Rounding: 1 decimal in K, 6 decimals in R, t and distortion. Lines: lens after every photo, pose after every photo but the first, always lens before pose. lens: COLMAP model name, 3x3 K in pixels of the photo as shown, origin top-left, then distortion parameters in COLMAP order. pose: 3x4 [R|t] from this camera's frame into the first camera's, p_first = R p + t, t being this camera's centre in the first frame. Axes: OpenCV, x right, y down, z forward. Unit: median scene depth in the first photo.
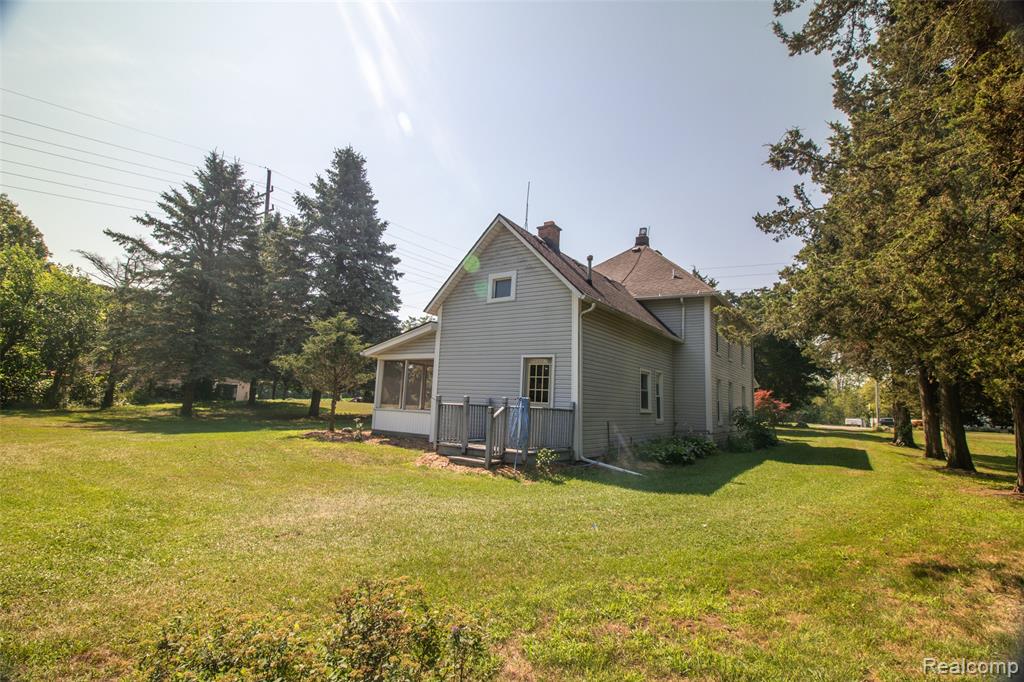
lens RADIAL K [[471.5, 0, 512.9], [0, 471.5, 337.1], [0, 0, 1]] dist [-0.004225, -0.003549]
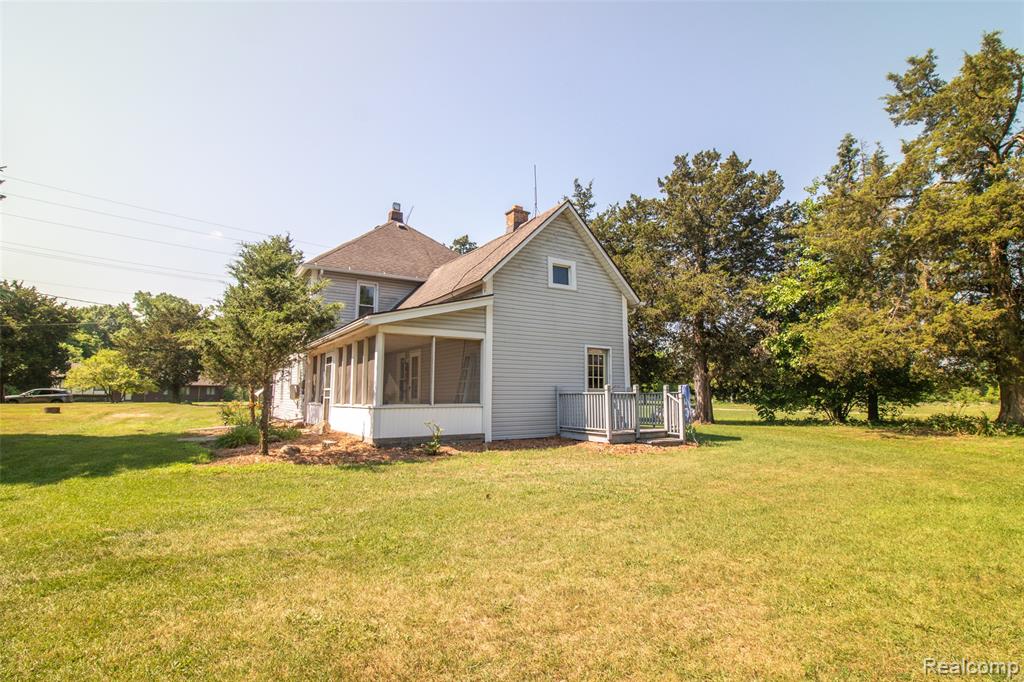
lens RADIAL K [[493.3, 0, 511.0], [0, 493.3, 345.1], [0, 0, 1]] dist [-0.015766, -0.001244]
pose [[0.406038, 0.041486, 0.912914, -1.026936], [-0.109525, 0.993978, 0.003544, 0.051381], [-0.907269, -0.101426, 0.408137, 0.674923]]
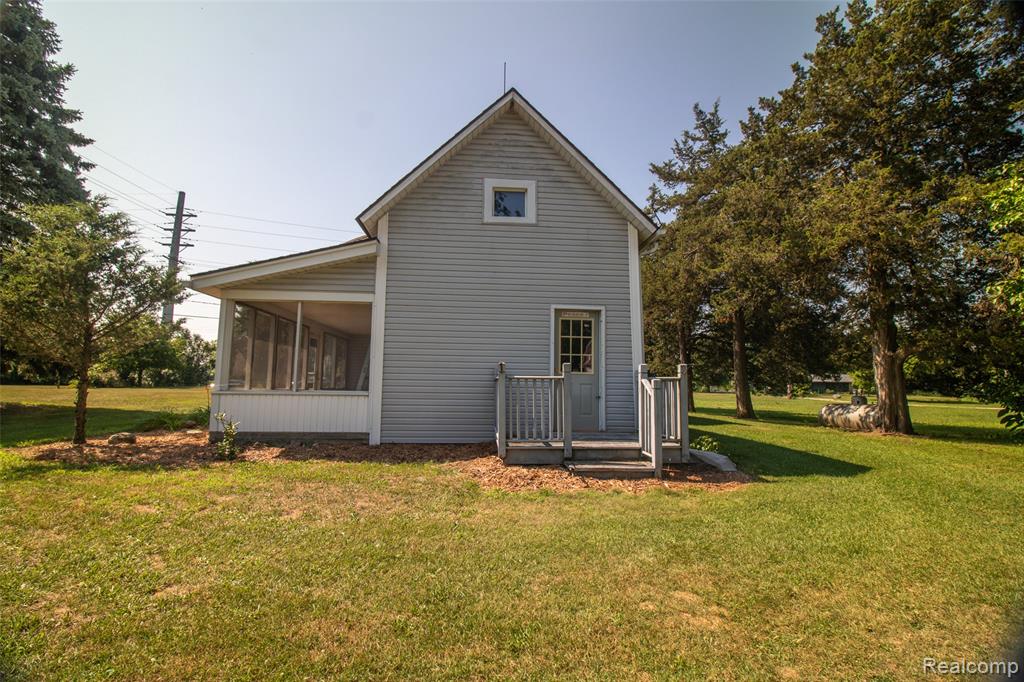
lens RADIAL K [[471.5, 0, 509.9], [0, 471.5, 333.6], [0, 0, 1]] dist [-0.004225, -0.003549]
pose [[0.782516, 0.029164, 0.621947, -0.441414], [-0.063187, 0.997465, 0.032728, 0.059534], [-0.619416, -0.064909, 0.782375, 0.477845]]
